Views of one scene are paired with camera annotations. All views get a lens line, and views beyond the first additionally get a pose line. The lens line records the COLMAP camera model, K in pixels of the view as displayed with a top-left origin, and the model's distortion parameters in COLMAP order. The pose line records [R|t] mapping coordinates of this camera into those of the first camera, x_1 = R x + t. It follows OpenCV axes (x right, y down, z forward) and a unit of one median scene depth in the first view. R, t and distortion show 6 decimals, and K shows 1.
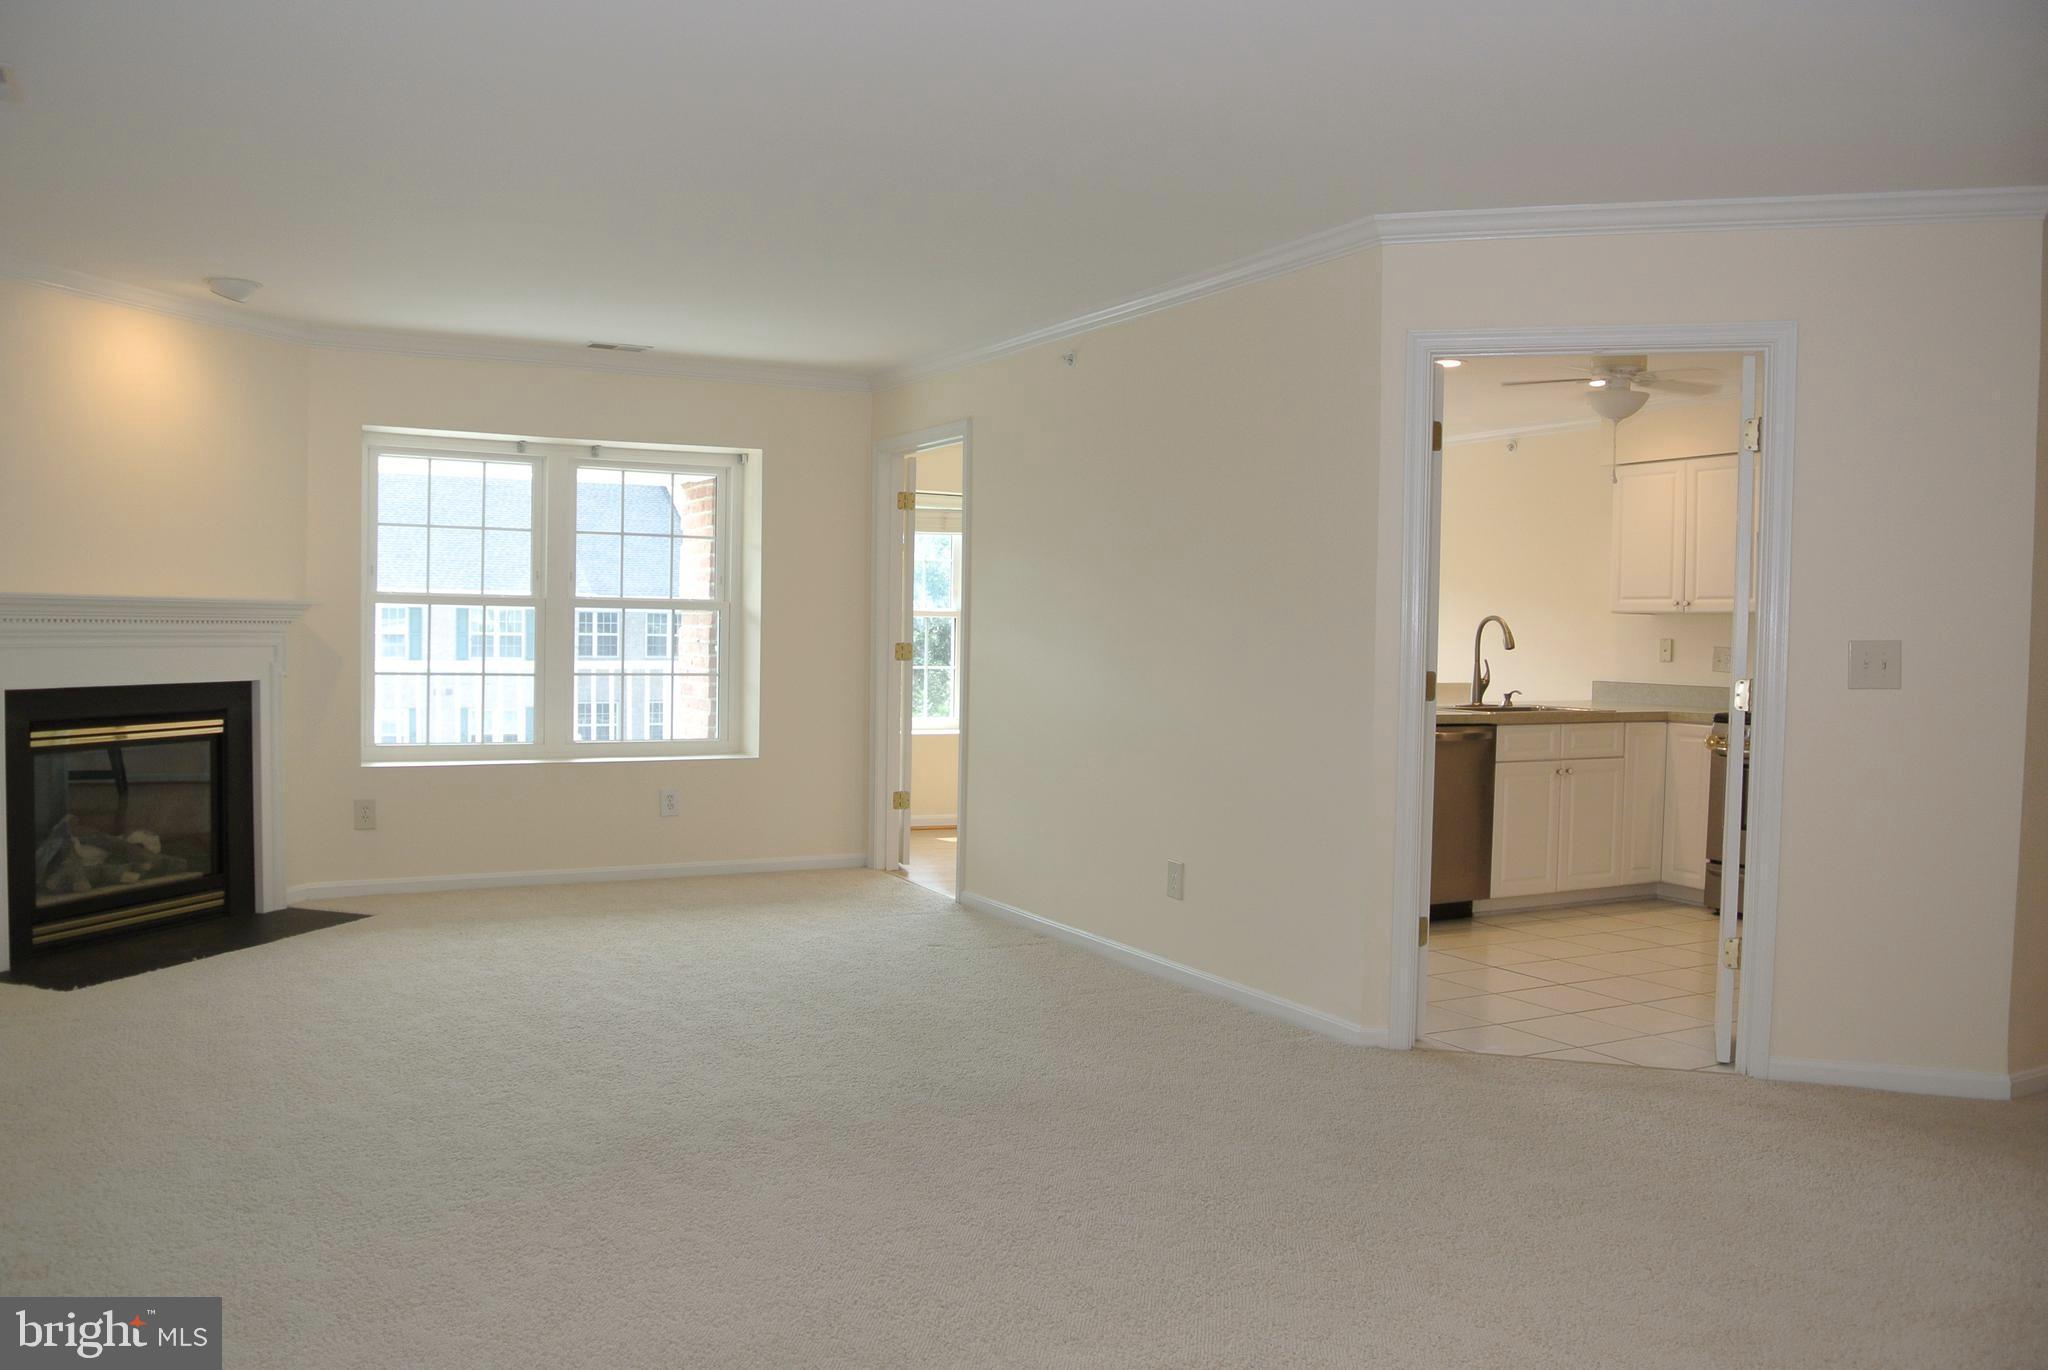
lens RADIAL K [[1596.3, 0, 1007.1], [0, 1596.3, 678.5], [0, 0, 1]] dist [-0.076518, 0.037529]
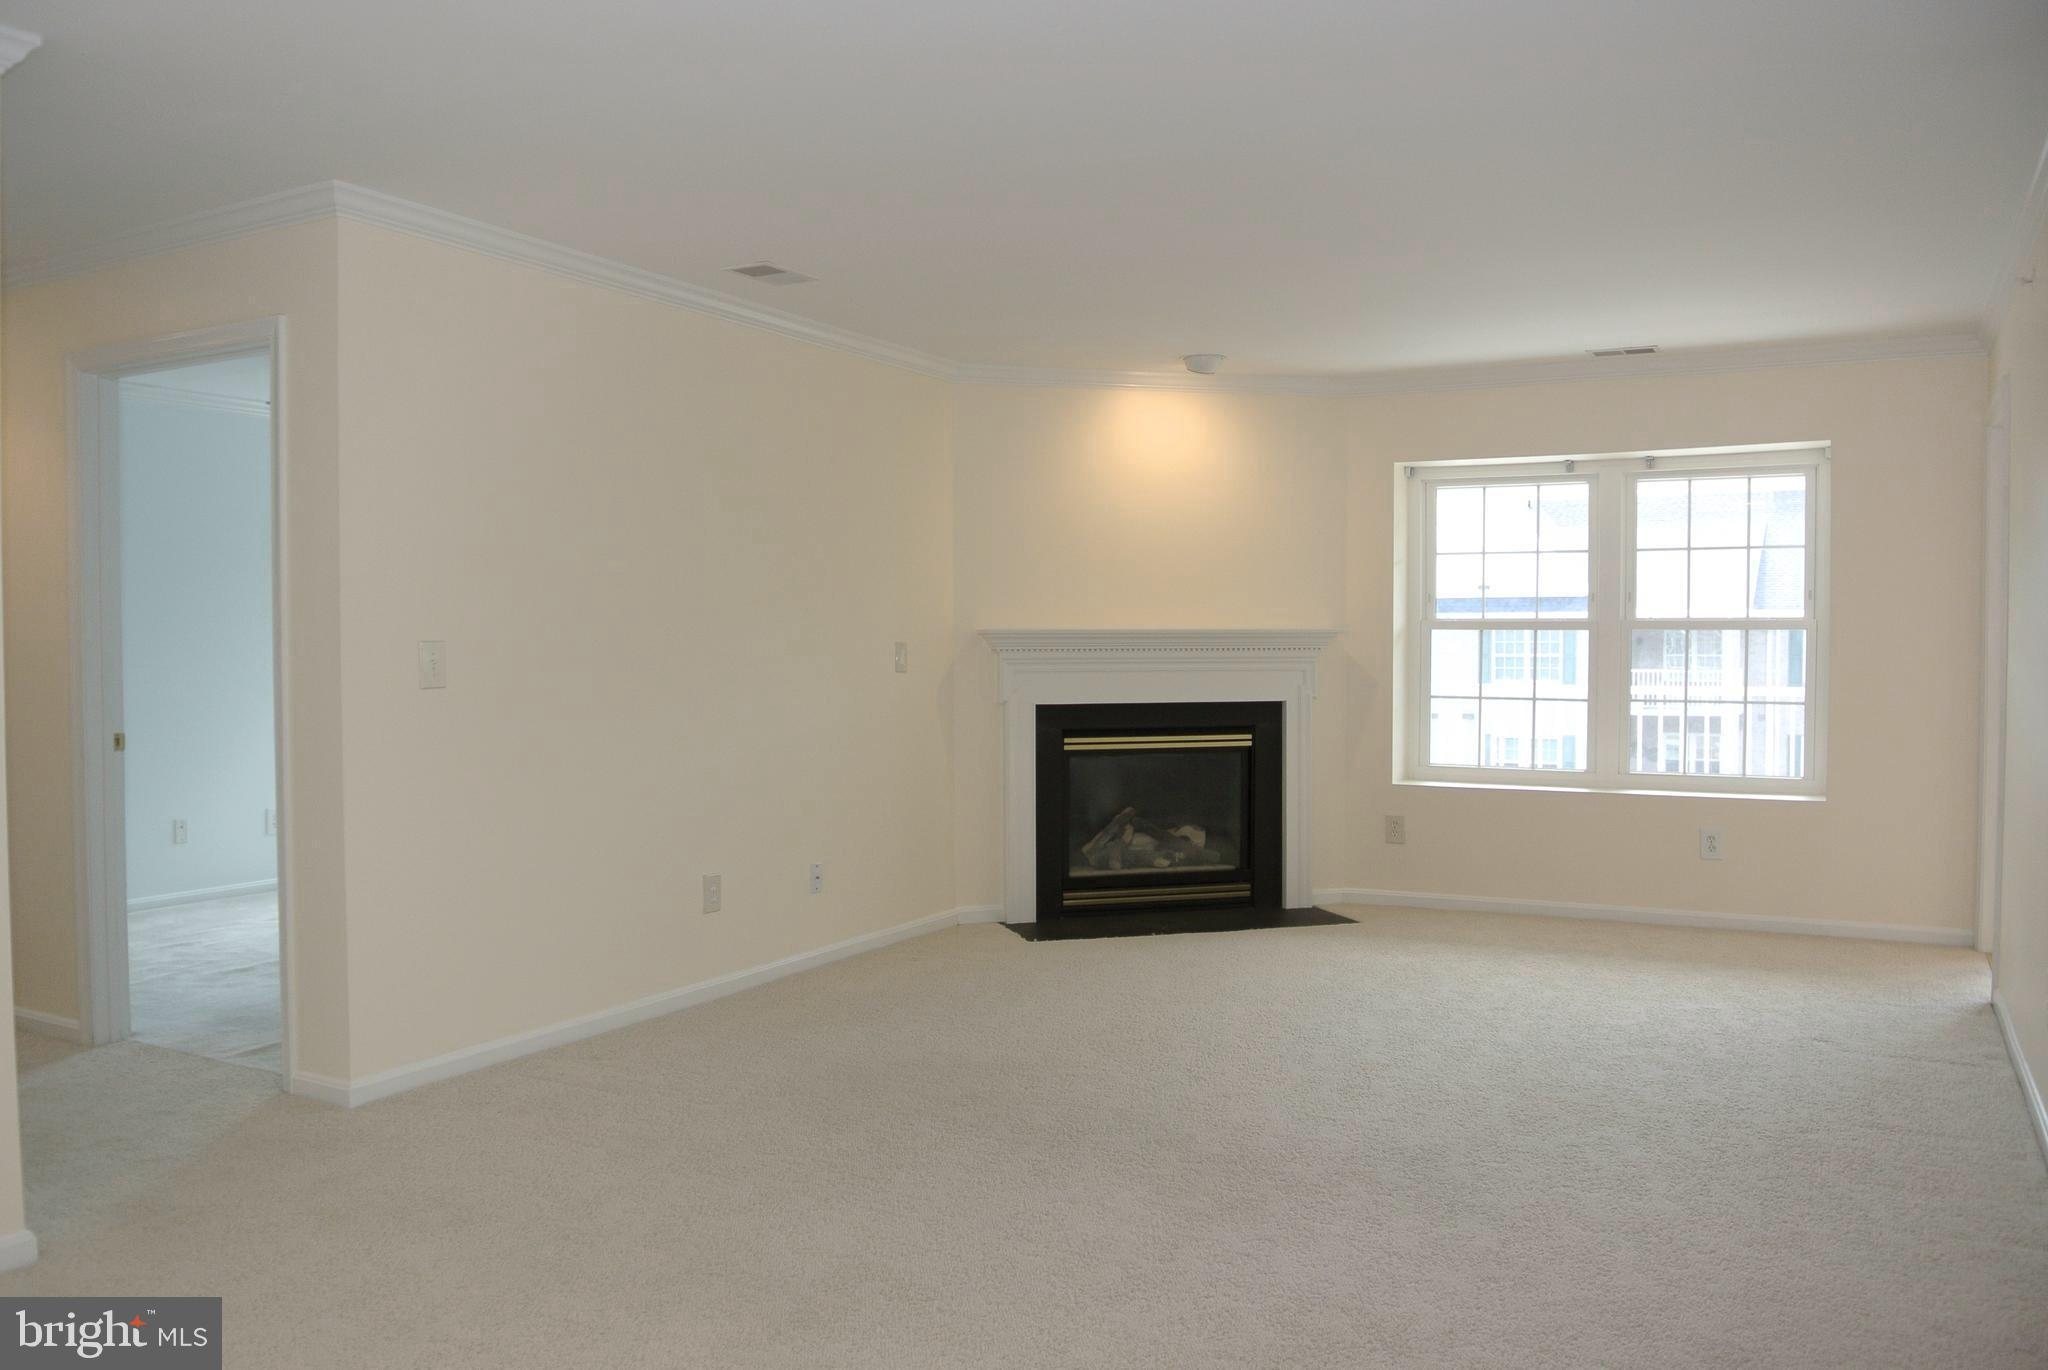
lens RADIAL K [[1596.3, 0, 1007.2], [0, 1596.3, 700.5], [0, 0, 1]] dist [-0.076518, 0.037529]
pose [[0.552327, 0.013492, -0.833518, 0.327120], [-0.016582, 0.999849, 0.005197, -0.001649], [0.833462, 0.010951, 0.552468, 0.183752]]
